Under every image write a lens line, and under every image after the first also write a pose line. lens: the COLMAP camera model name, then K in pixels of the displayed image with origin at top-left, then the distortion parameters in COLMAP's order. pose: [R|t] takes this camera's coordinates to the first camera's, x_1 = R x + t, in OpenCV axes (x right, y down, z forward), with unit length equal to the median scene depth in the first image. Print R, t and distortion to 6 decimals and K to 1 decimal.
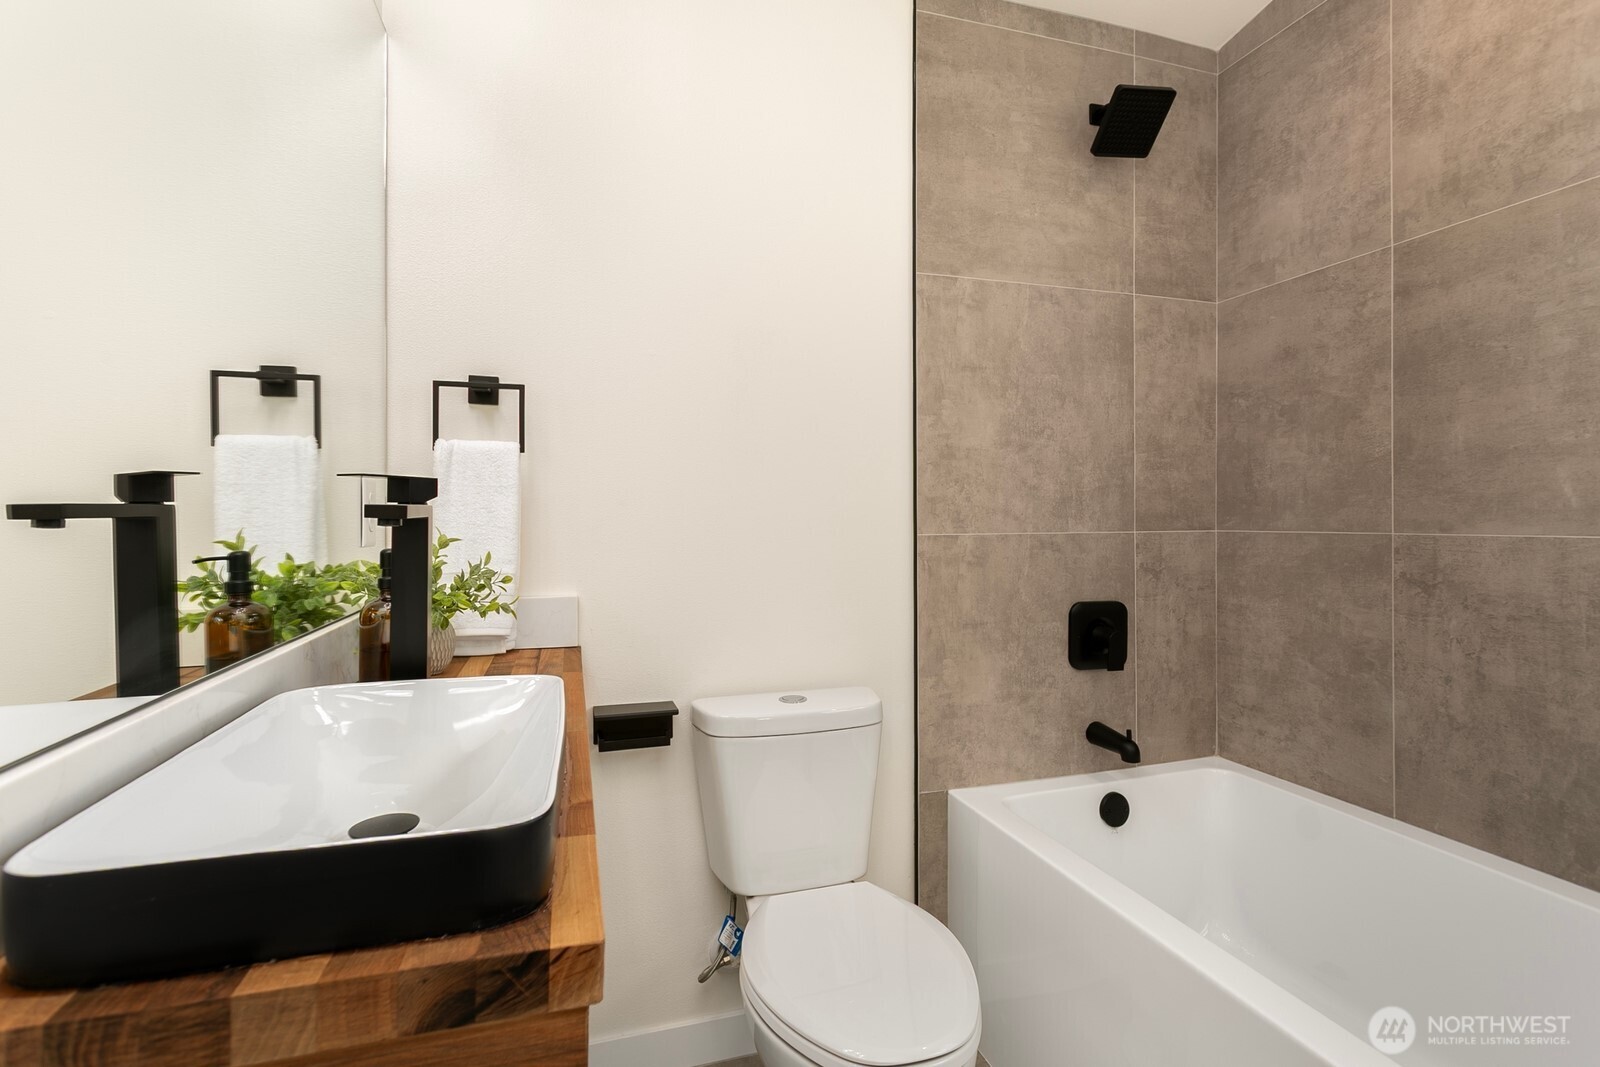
lens RADIAL K [[762.6, 0, 800.3], [0, 762.6, 518.7], [0, 0, 1]] dist [-0.001854, 0.002042]
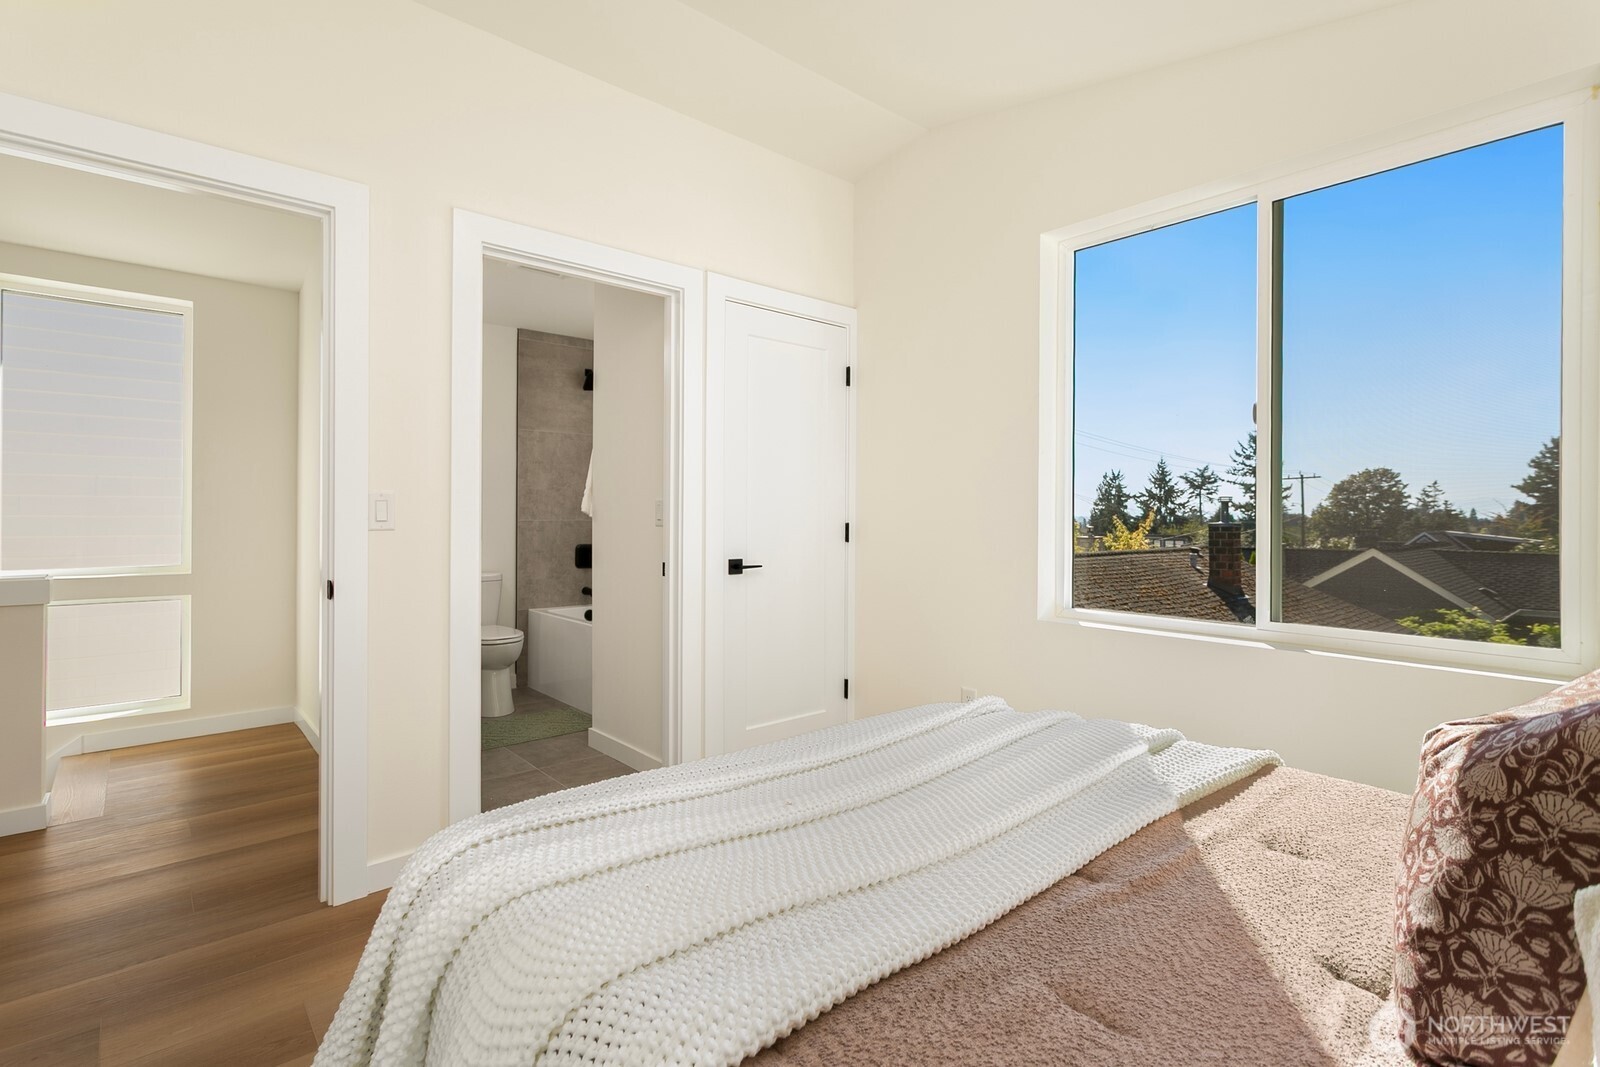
lens RADIAL K [[762.6, 0, 797.3], [0, 762.6, 522.4], [0, 0, 1]] dist [-0.001854, 0.002042]
pose [[0.909795, 0.007393, 0.414992, -0.080021], [-0.010413, 0.999933, 0.005015, 0.004283], [-0.414928, -0.008884, 0.909811, -2.055257]]
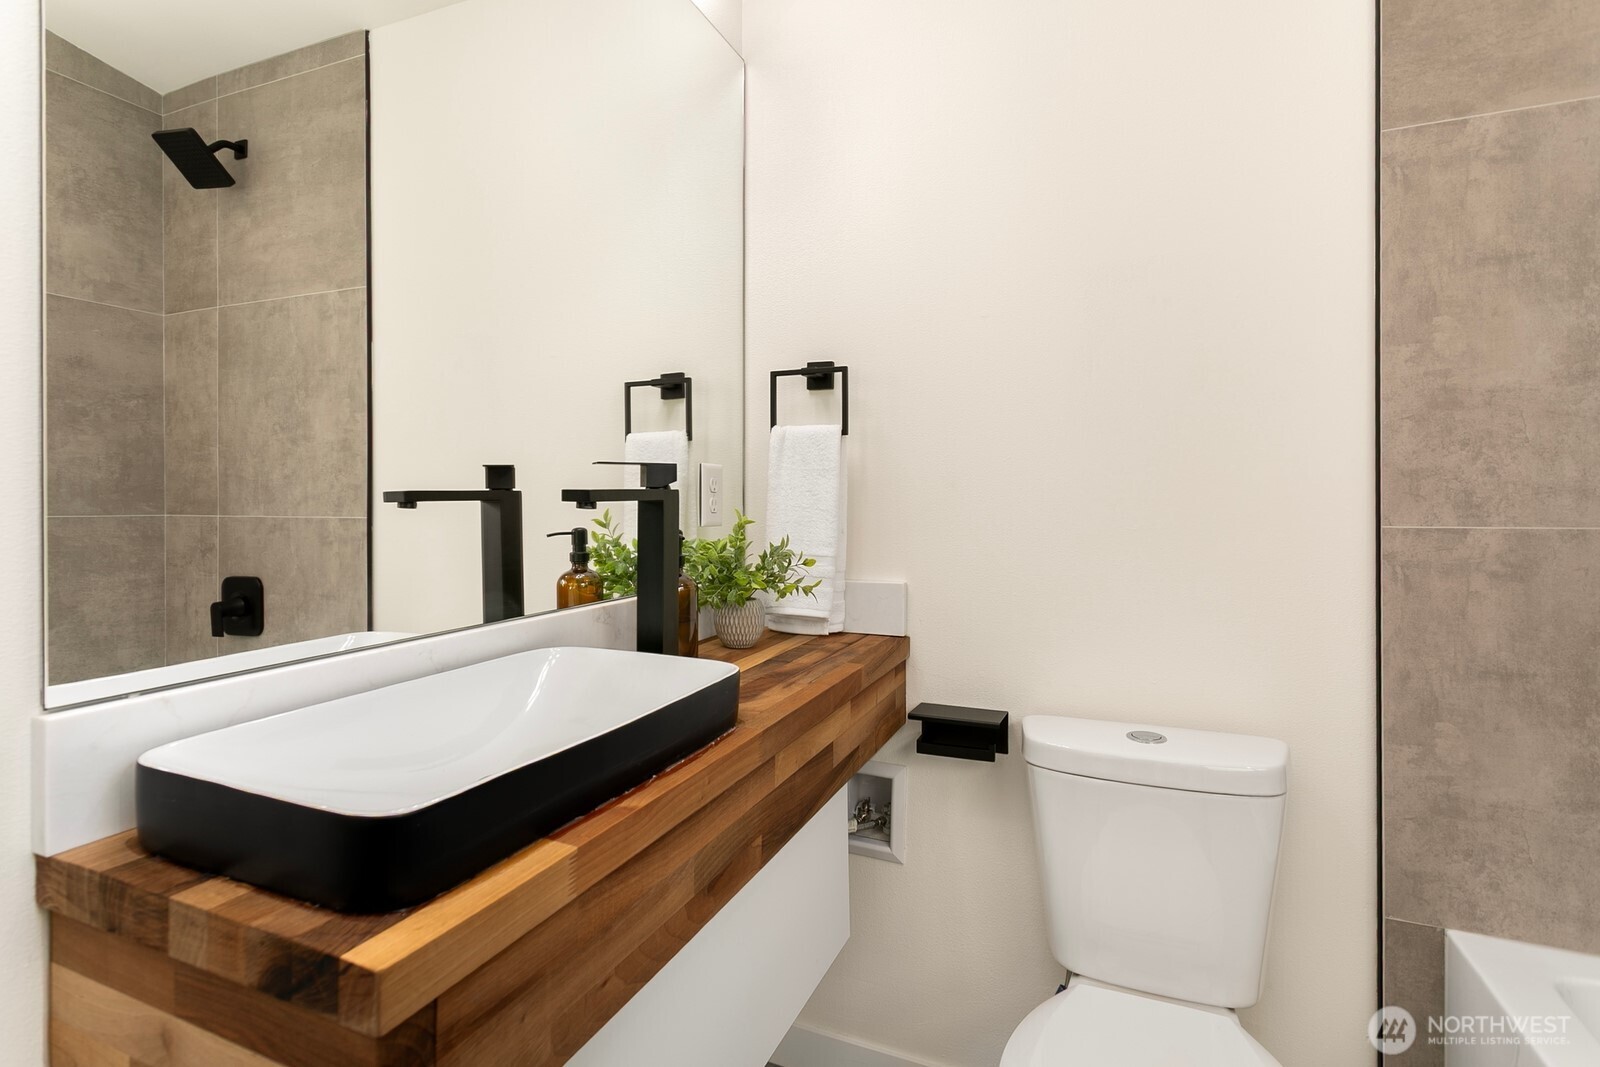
lens RADIAL K [[762.6, 0, 813.9], [0, 762.6, 502.6], [0, 0, 1]] dist [-0.001854, 0.002042]
pose [[0.769460, 0.003391, -0.638686, 0.196528], [-0.001575, 0.999993, 0.003413, -0.001418], [0.638693, -0.001620, 0.769460, 0.174944]]
